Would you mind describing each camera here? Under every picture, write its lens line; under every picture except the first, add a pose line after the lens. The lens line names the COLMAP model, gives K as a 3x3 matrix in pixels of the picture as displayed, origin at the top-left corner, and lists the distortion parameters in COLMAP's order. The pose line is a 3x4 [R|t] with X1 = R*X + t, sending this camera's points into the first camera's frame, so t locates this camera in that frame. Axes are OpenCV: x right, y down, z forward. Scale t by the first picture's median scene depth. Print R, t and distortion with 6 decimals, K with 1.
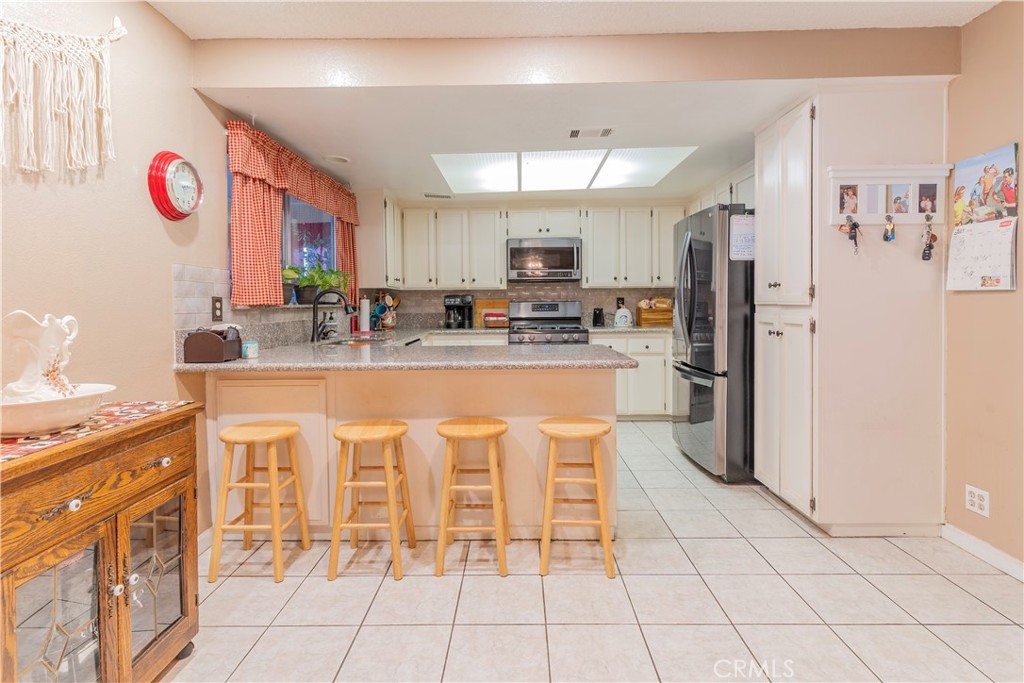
lens RADIAL K [[508.0, 0, 511.1], [0, 508.0, 312.1], [0, 0, 1]] dist [0.000263, 0.000104]
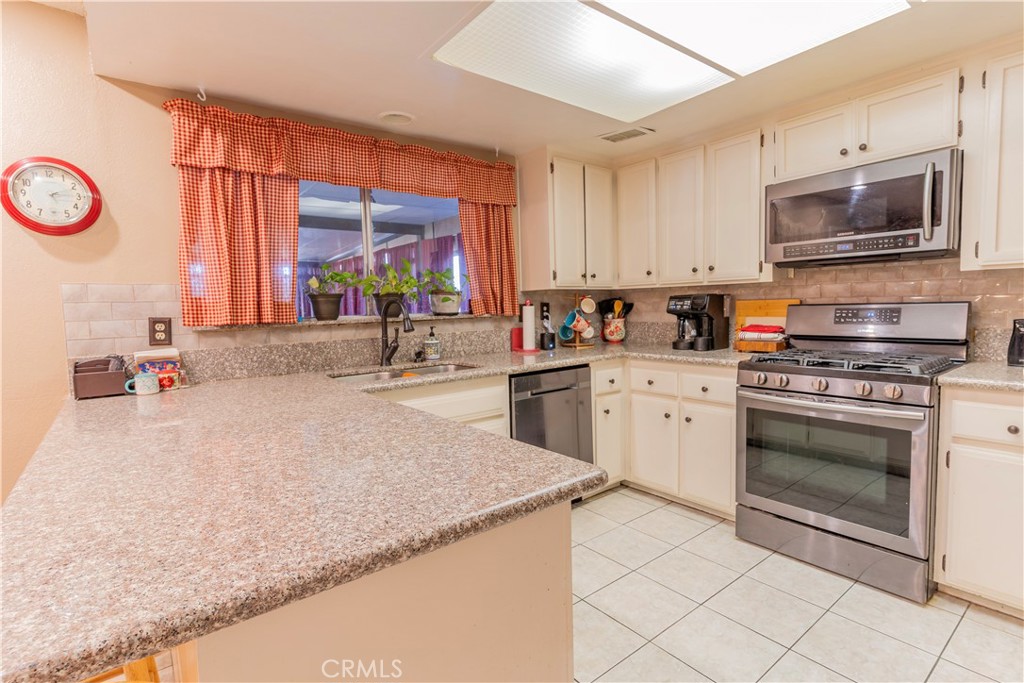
lens RADIAL K [[495.5, 0, 512.0], [0, 495.5, 341.5], [0, 0, 1]] dist [0.000273, -0.001307]
pose [[0.626270, 0.049188, -0.778053, 0.465973], [0.008596, 0.997511, 0.069981, -0.044012], [0.779559, -0.050515, 0.624289, 0.954199]]
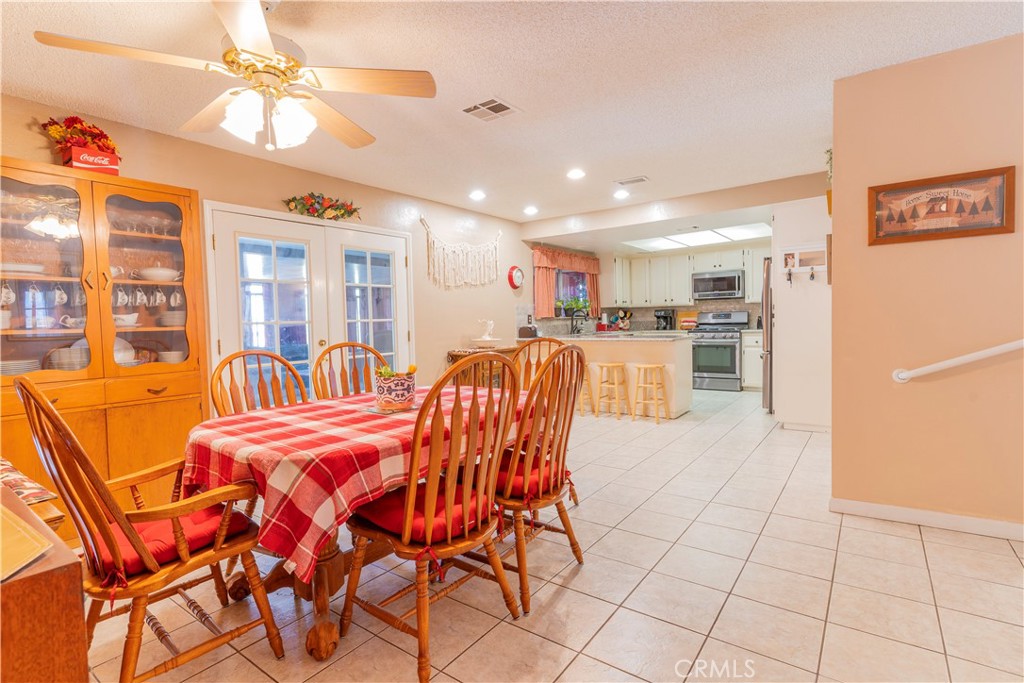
lens RADIAL K [[495.5, 0, 512.0], [0, 495.5, 341.5], [0, 0, 1]] dist [0.000273, -0.001307]
pose [[0.814156, 0.012614, -0.580509, 0.880952], [0.008974, 0.999371, 0.034302, 0.021094], [0.580576, -0.033137, 0.813531, -1.206775]]
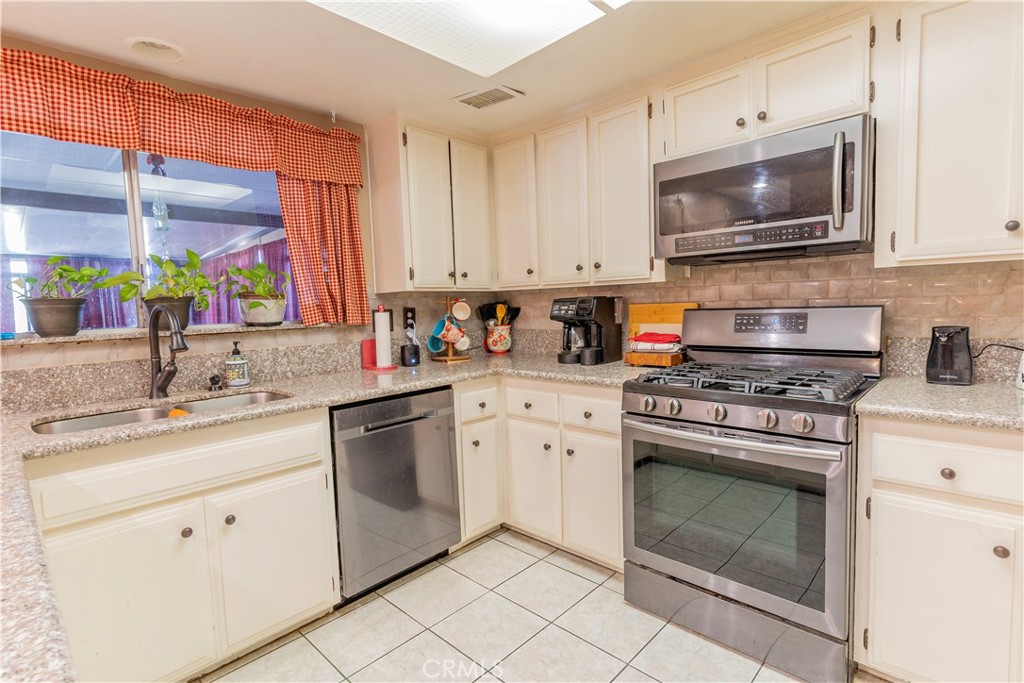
lens RADIAL K [[498.5, 0, 512.0], [0, 498.5, 341.5], [0, 0, 1]] dist [-0.001874, 0.000325]
pose [[0.731147, 0.034942, -0.681324, 0.390522], [0.014830, 0.997638, 0.067078, -0.050448], [0.682058, -0.059148, 0.728902, 1.223818]]
